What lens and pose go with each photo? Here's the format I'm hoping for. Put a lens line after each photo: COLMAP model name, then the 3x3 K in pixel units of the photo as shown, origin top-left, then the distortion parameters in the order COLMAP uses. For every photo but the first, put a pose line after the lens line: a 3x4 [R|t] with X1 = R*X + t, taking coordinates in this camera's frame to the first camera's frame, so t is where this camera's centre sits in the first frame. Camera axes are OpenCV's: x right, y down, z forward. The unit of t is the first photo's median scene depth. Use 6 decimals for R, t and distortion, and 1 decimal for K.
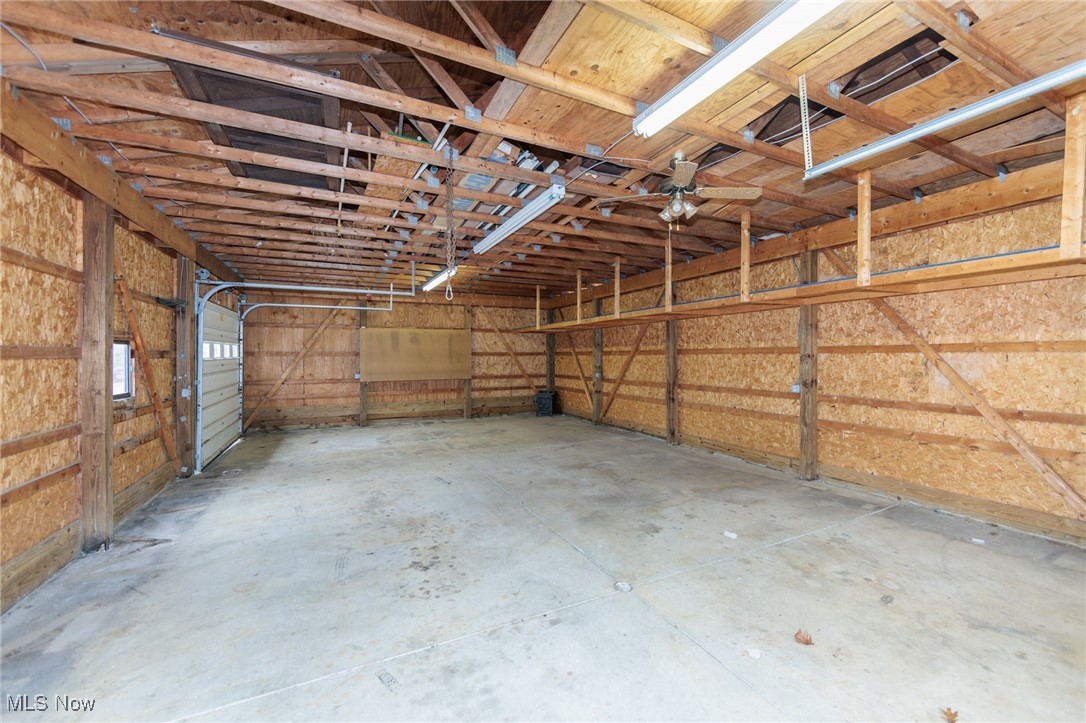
lens RADIAL K [[427.6, 0, 546.2], [0, 427.6, 357.6], [0, 0, 1]] dist [-0.002191, -0.000112]
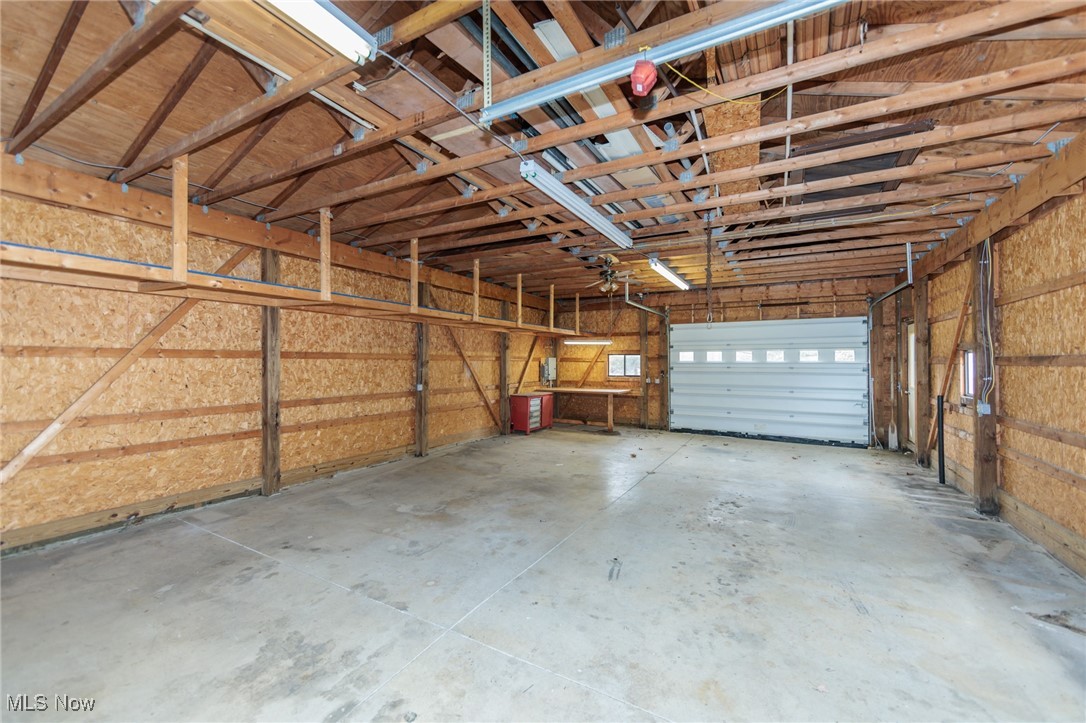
lens RADIAL K [[427.6, 0, 546.2], [0, 427.6, 357.6], [0, 0, 1]] dist [-0.002191, -0.000112]
pose [[-0.564028, 0.007908, 0.825718, -0.830517], [-0.000618, 0.999950, -0.009998, -0.004298], [-0.825755, -0.006150, -0.563995, 1.715916]]
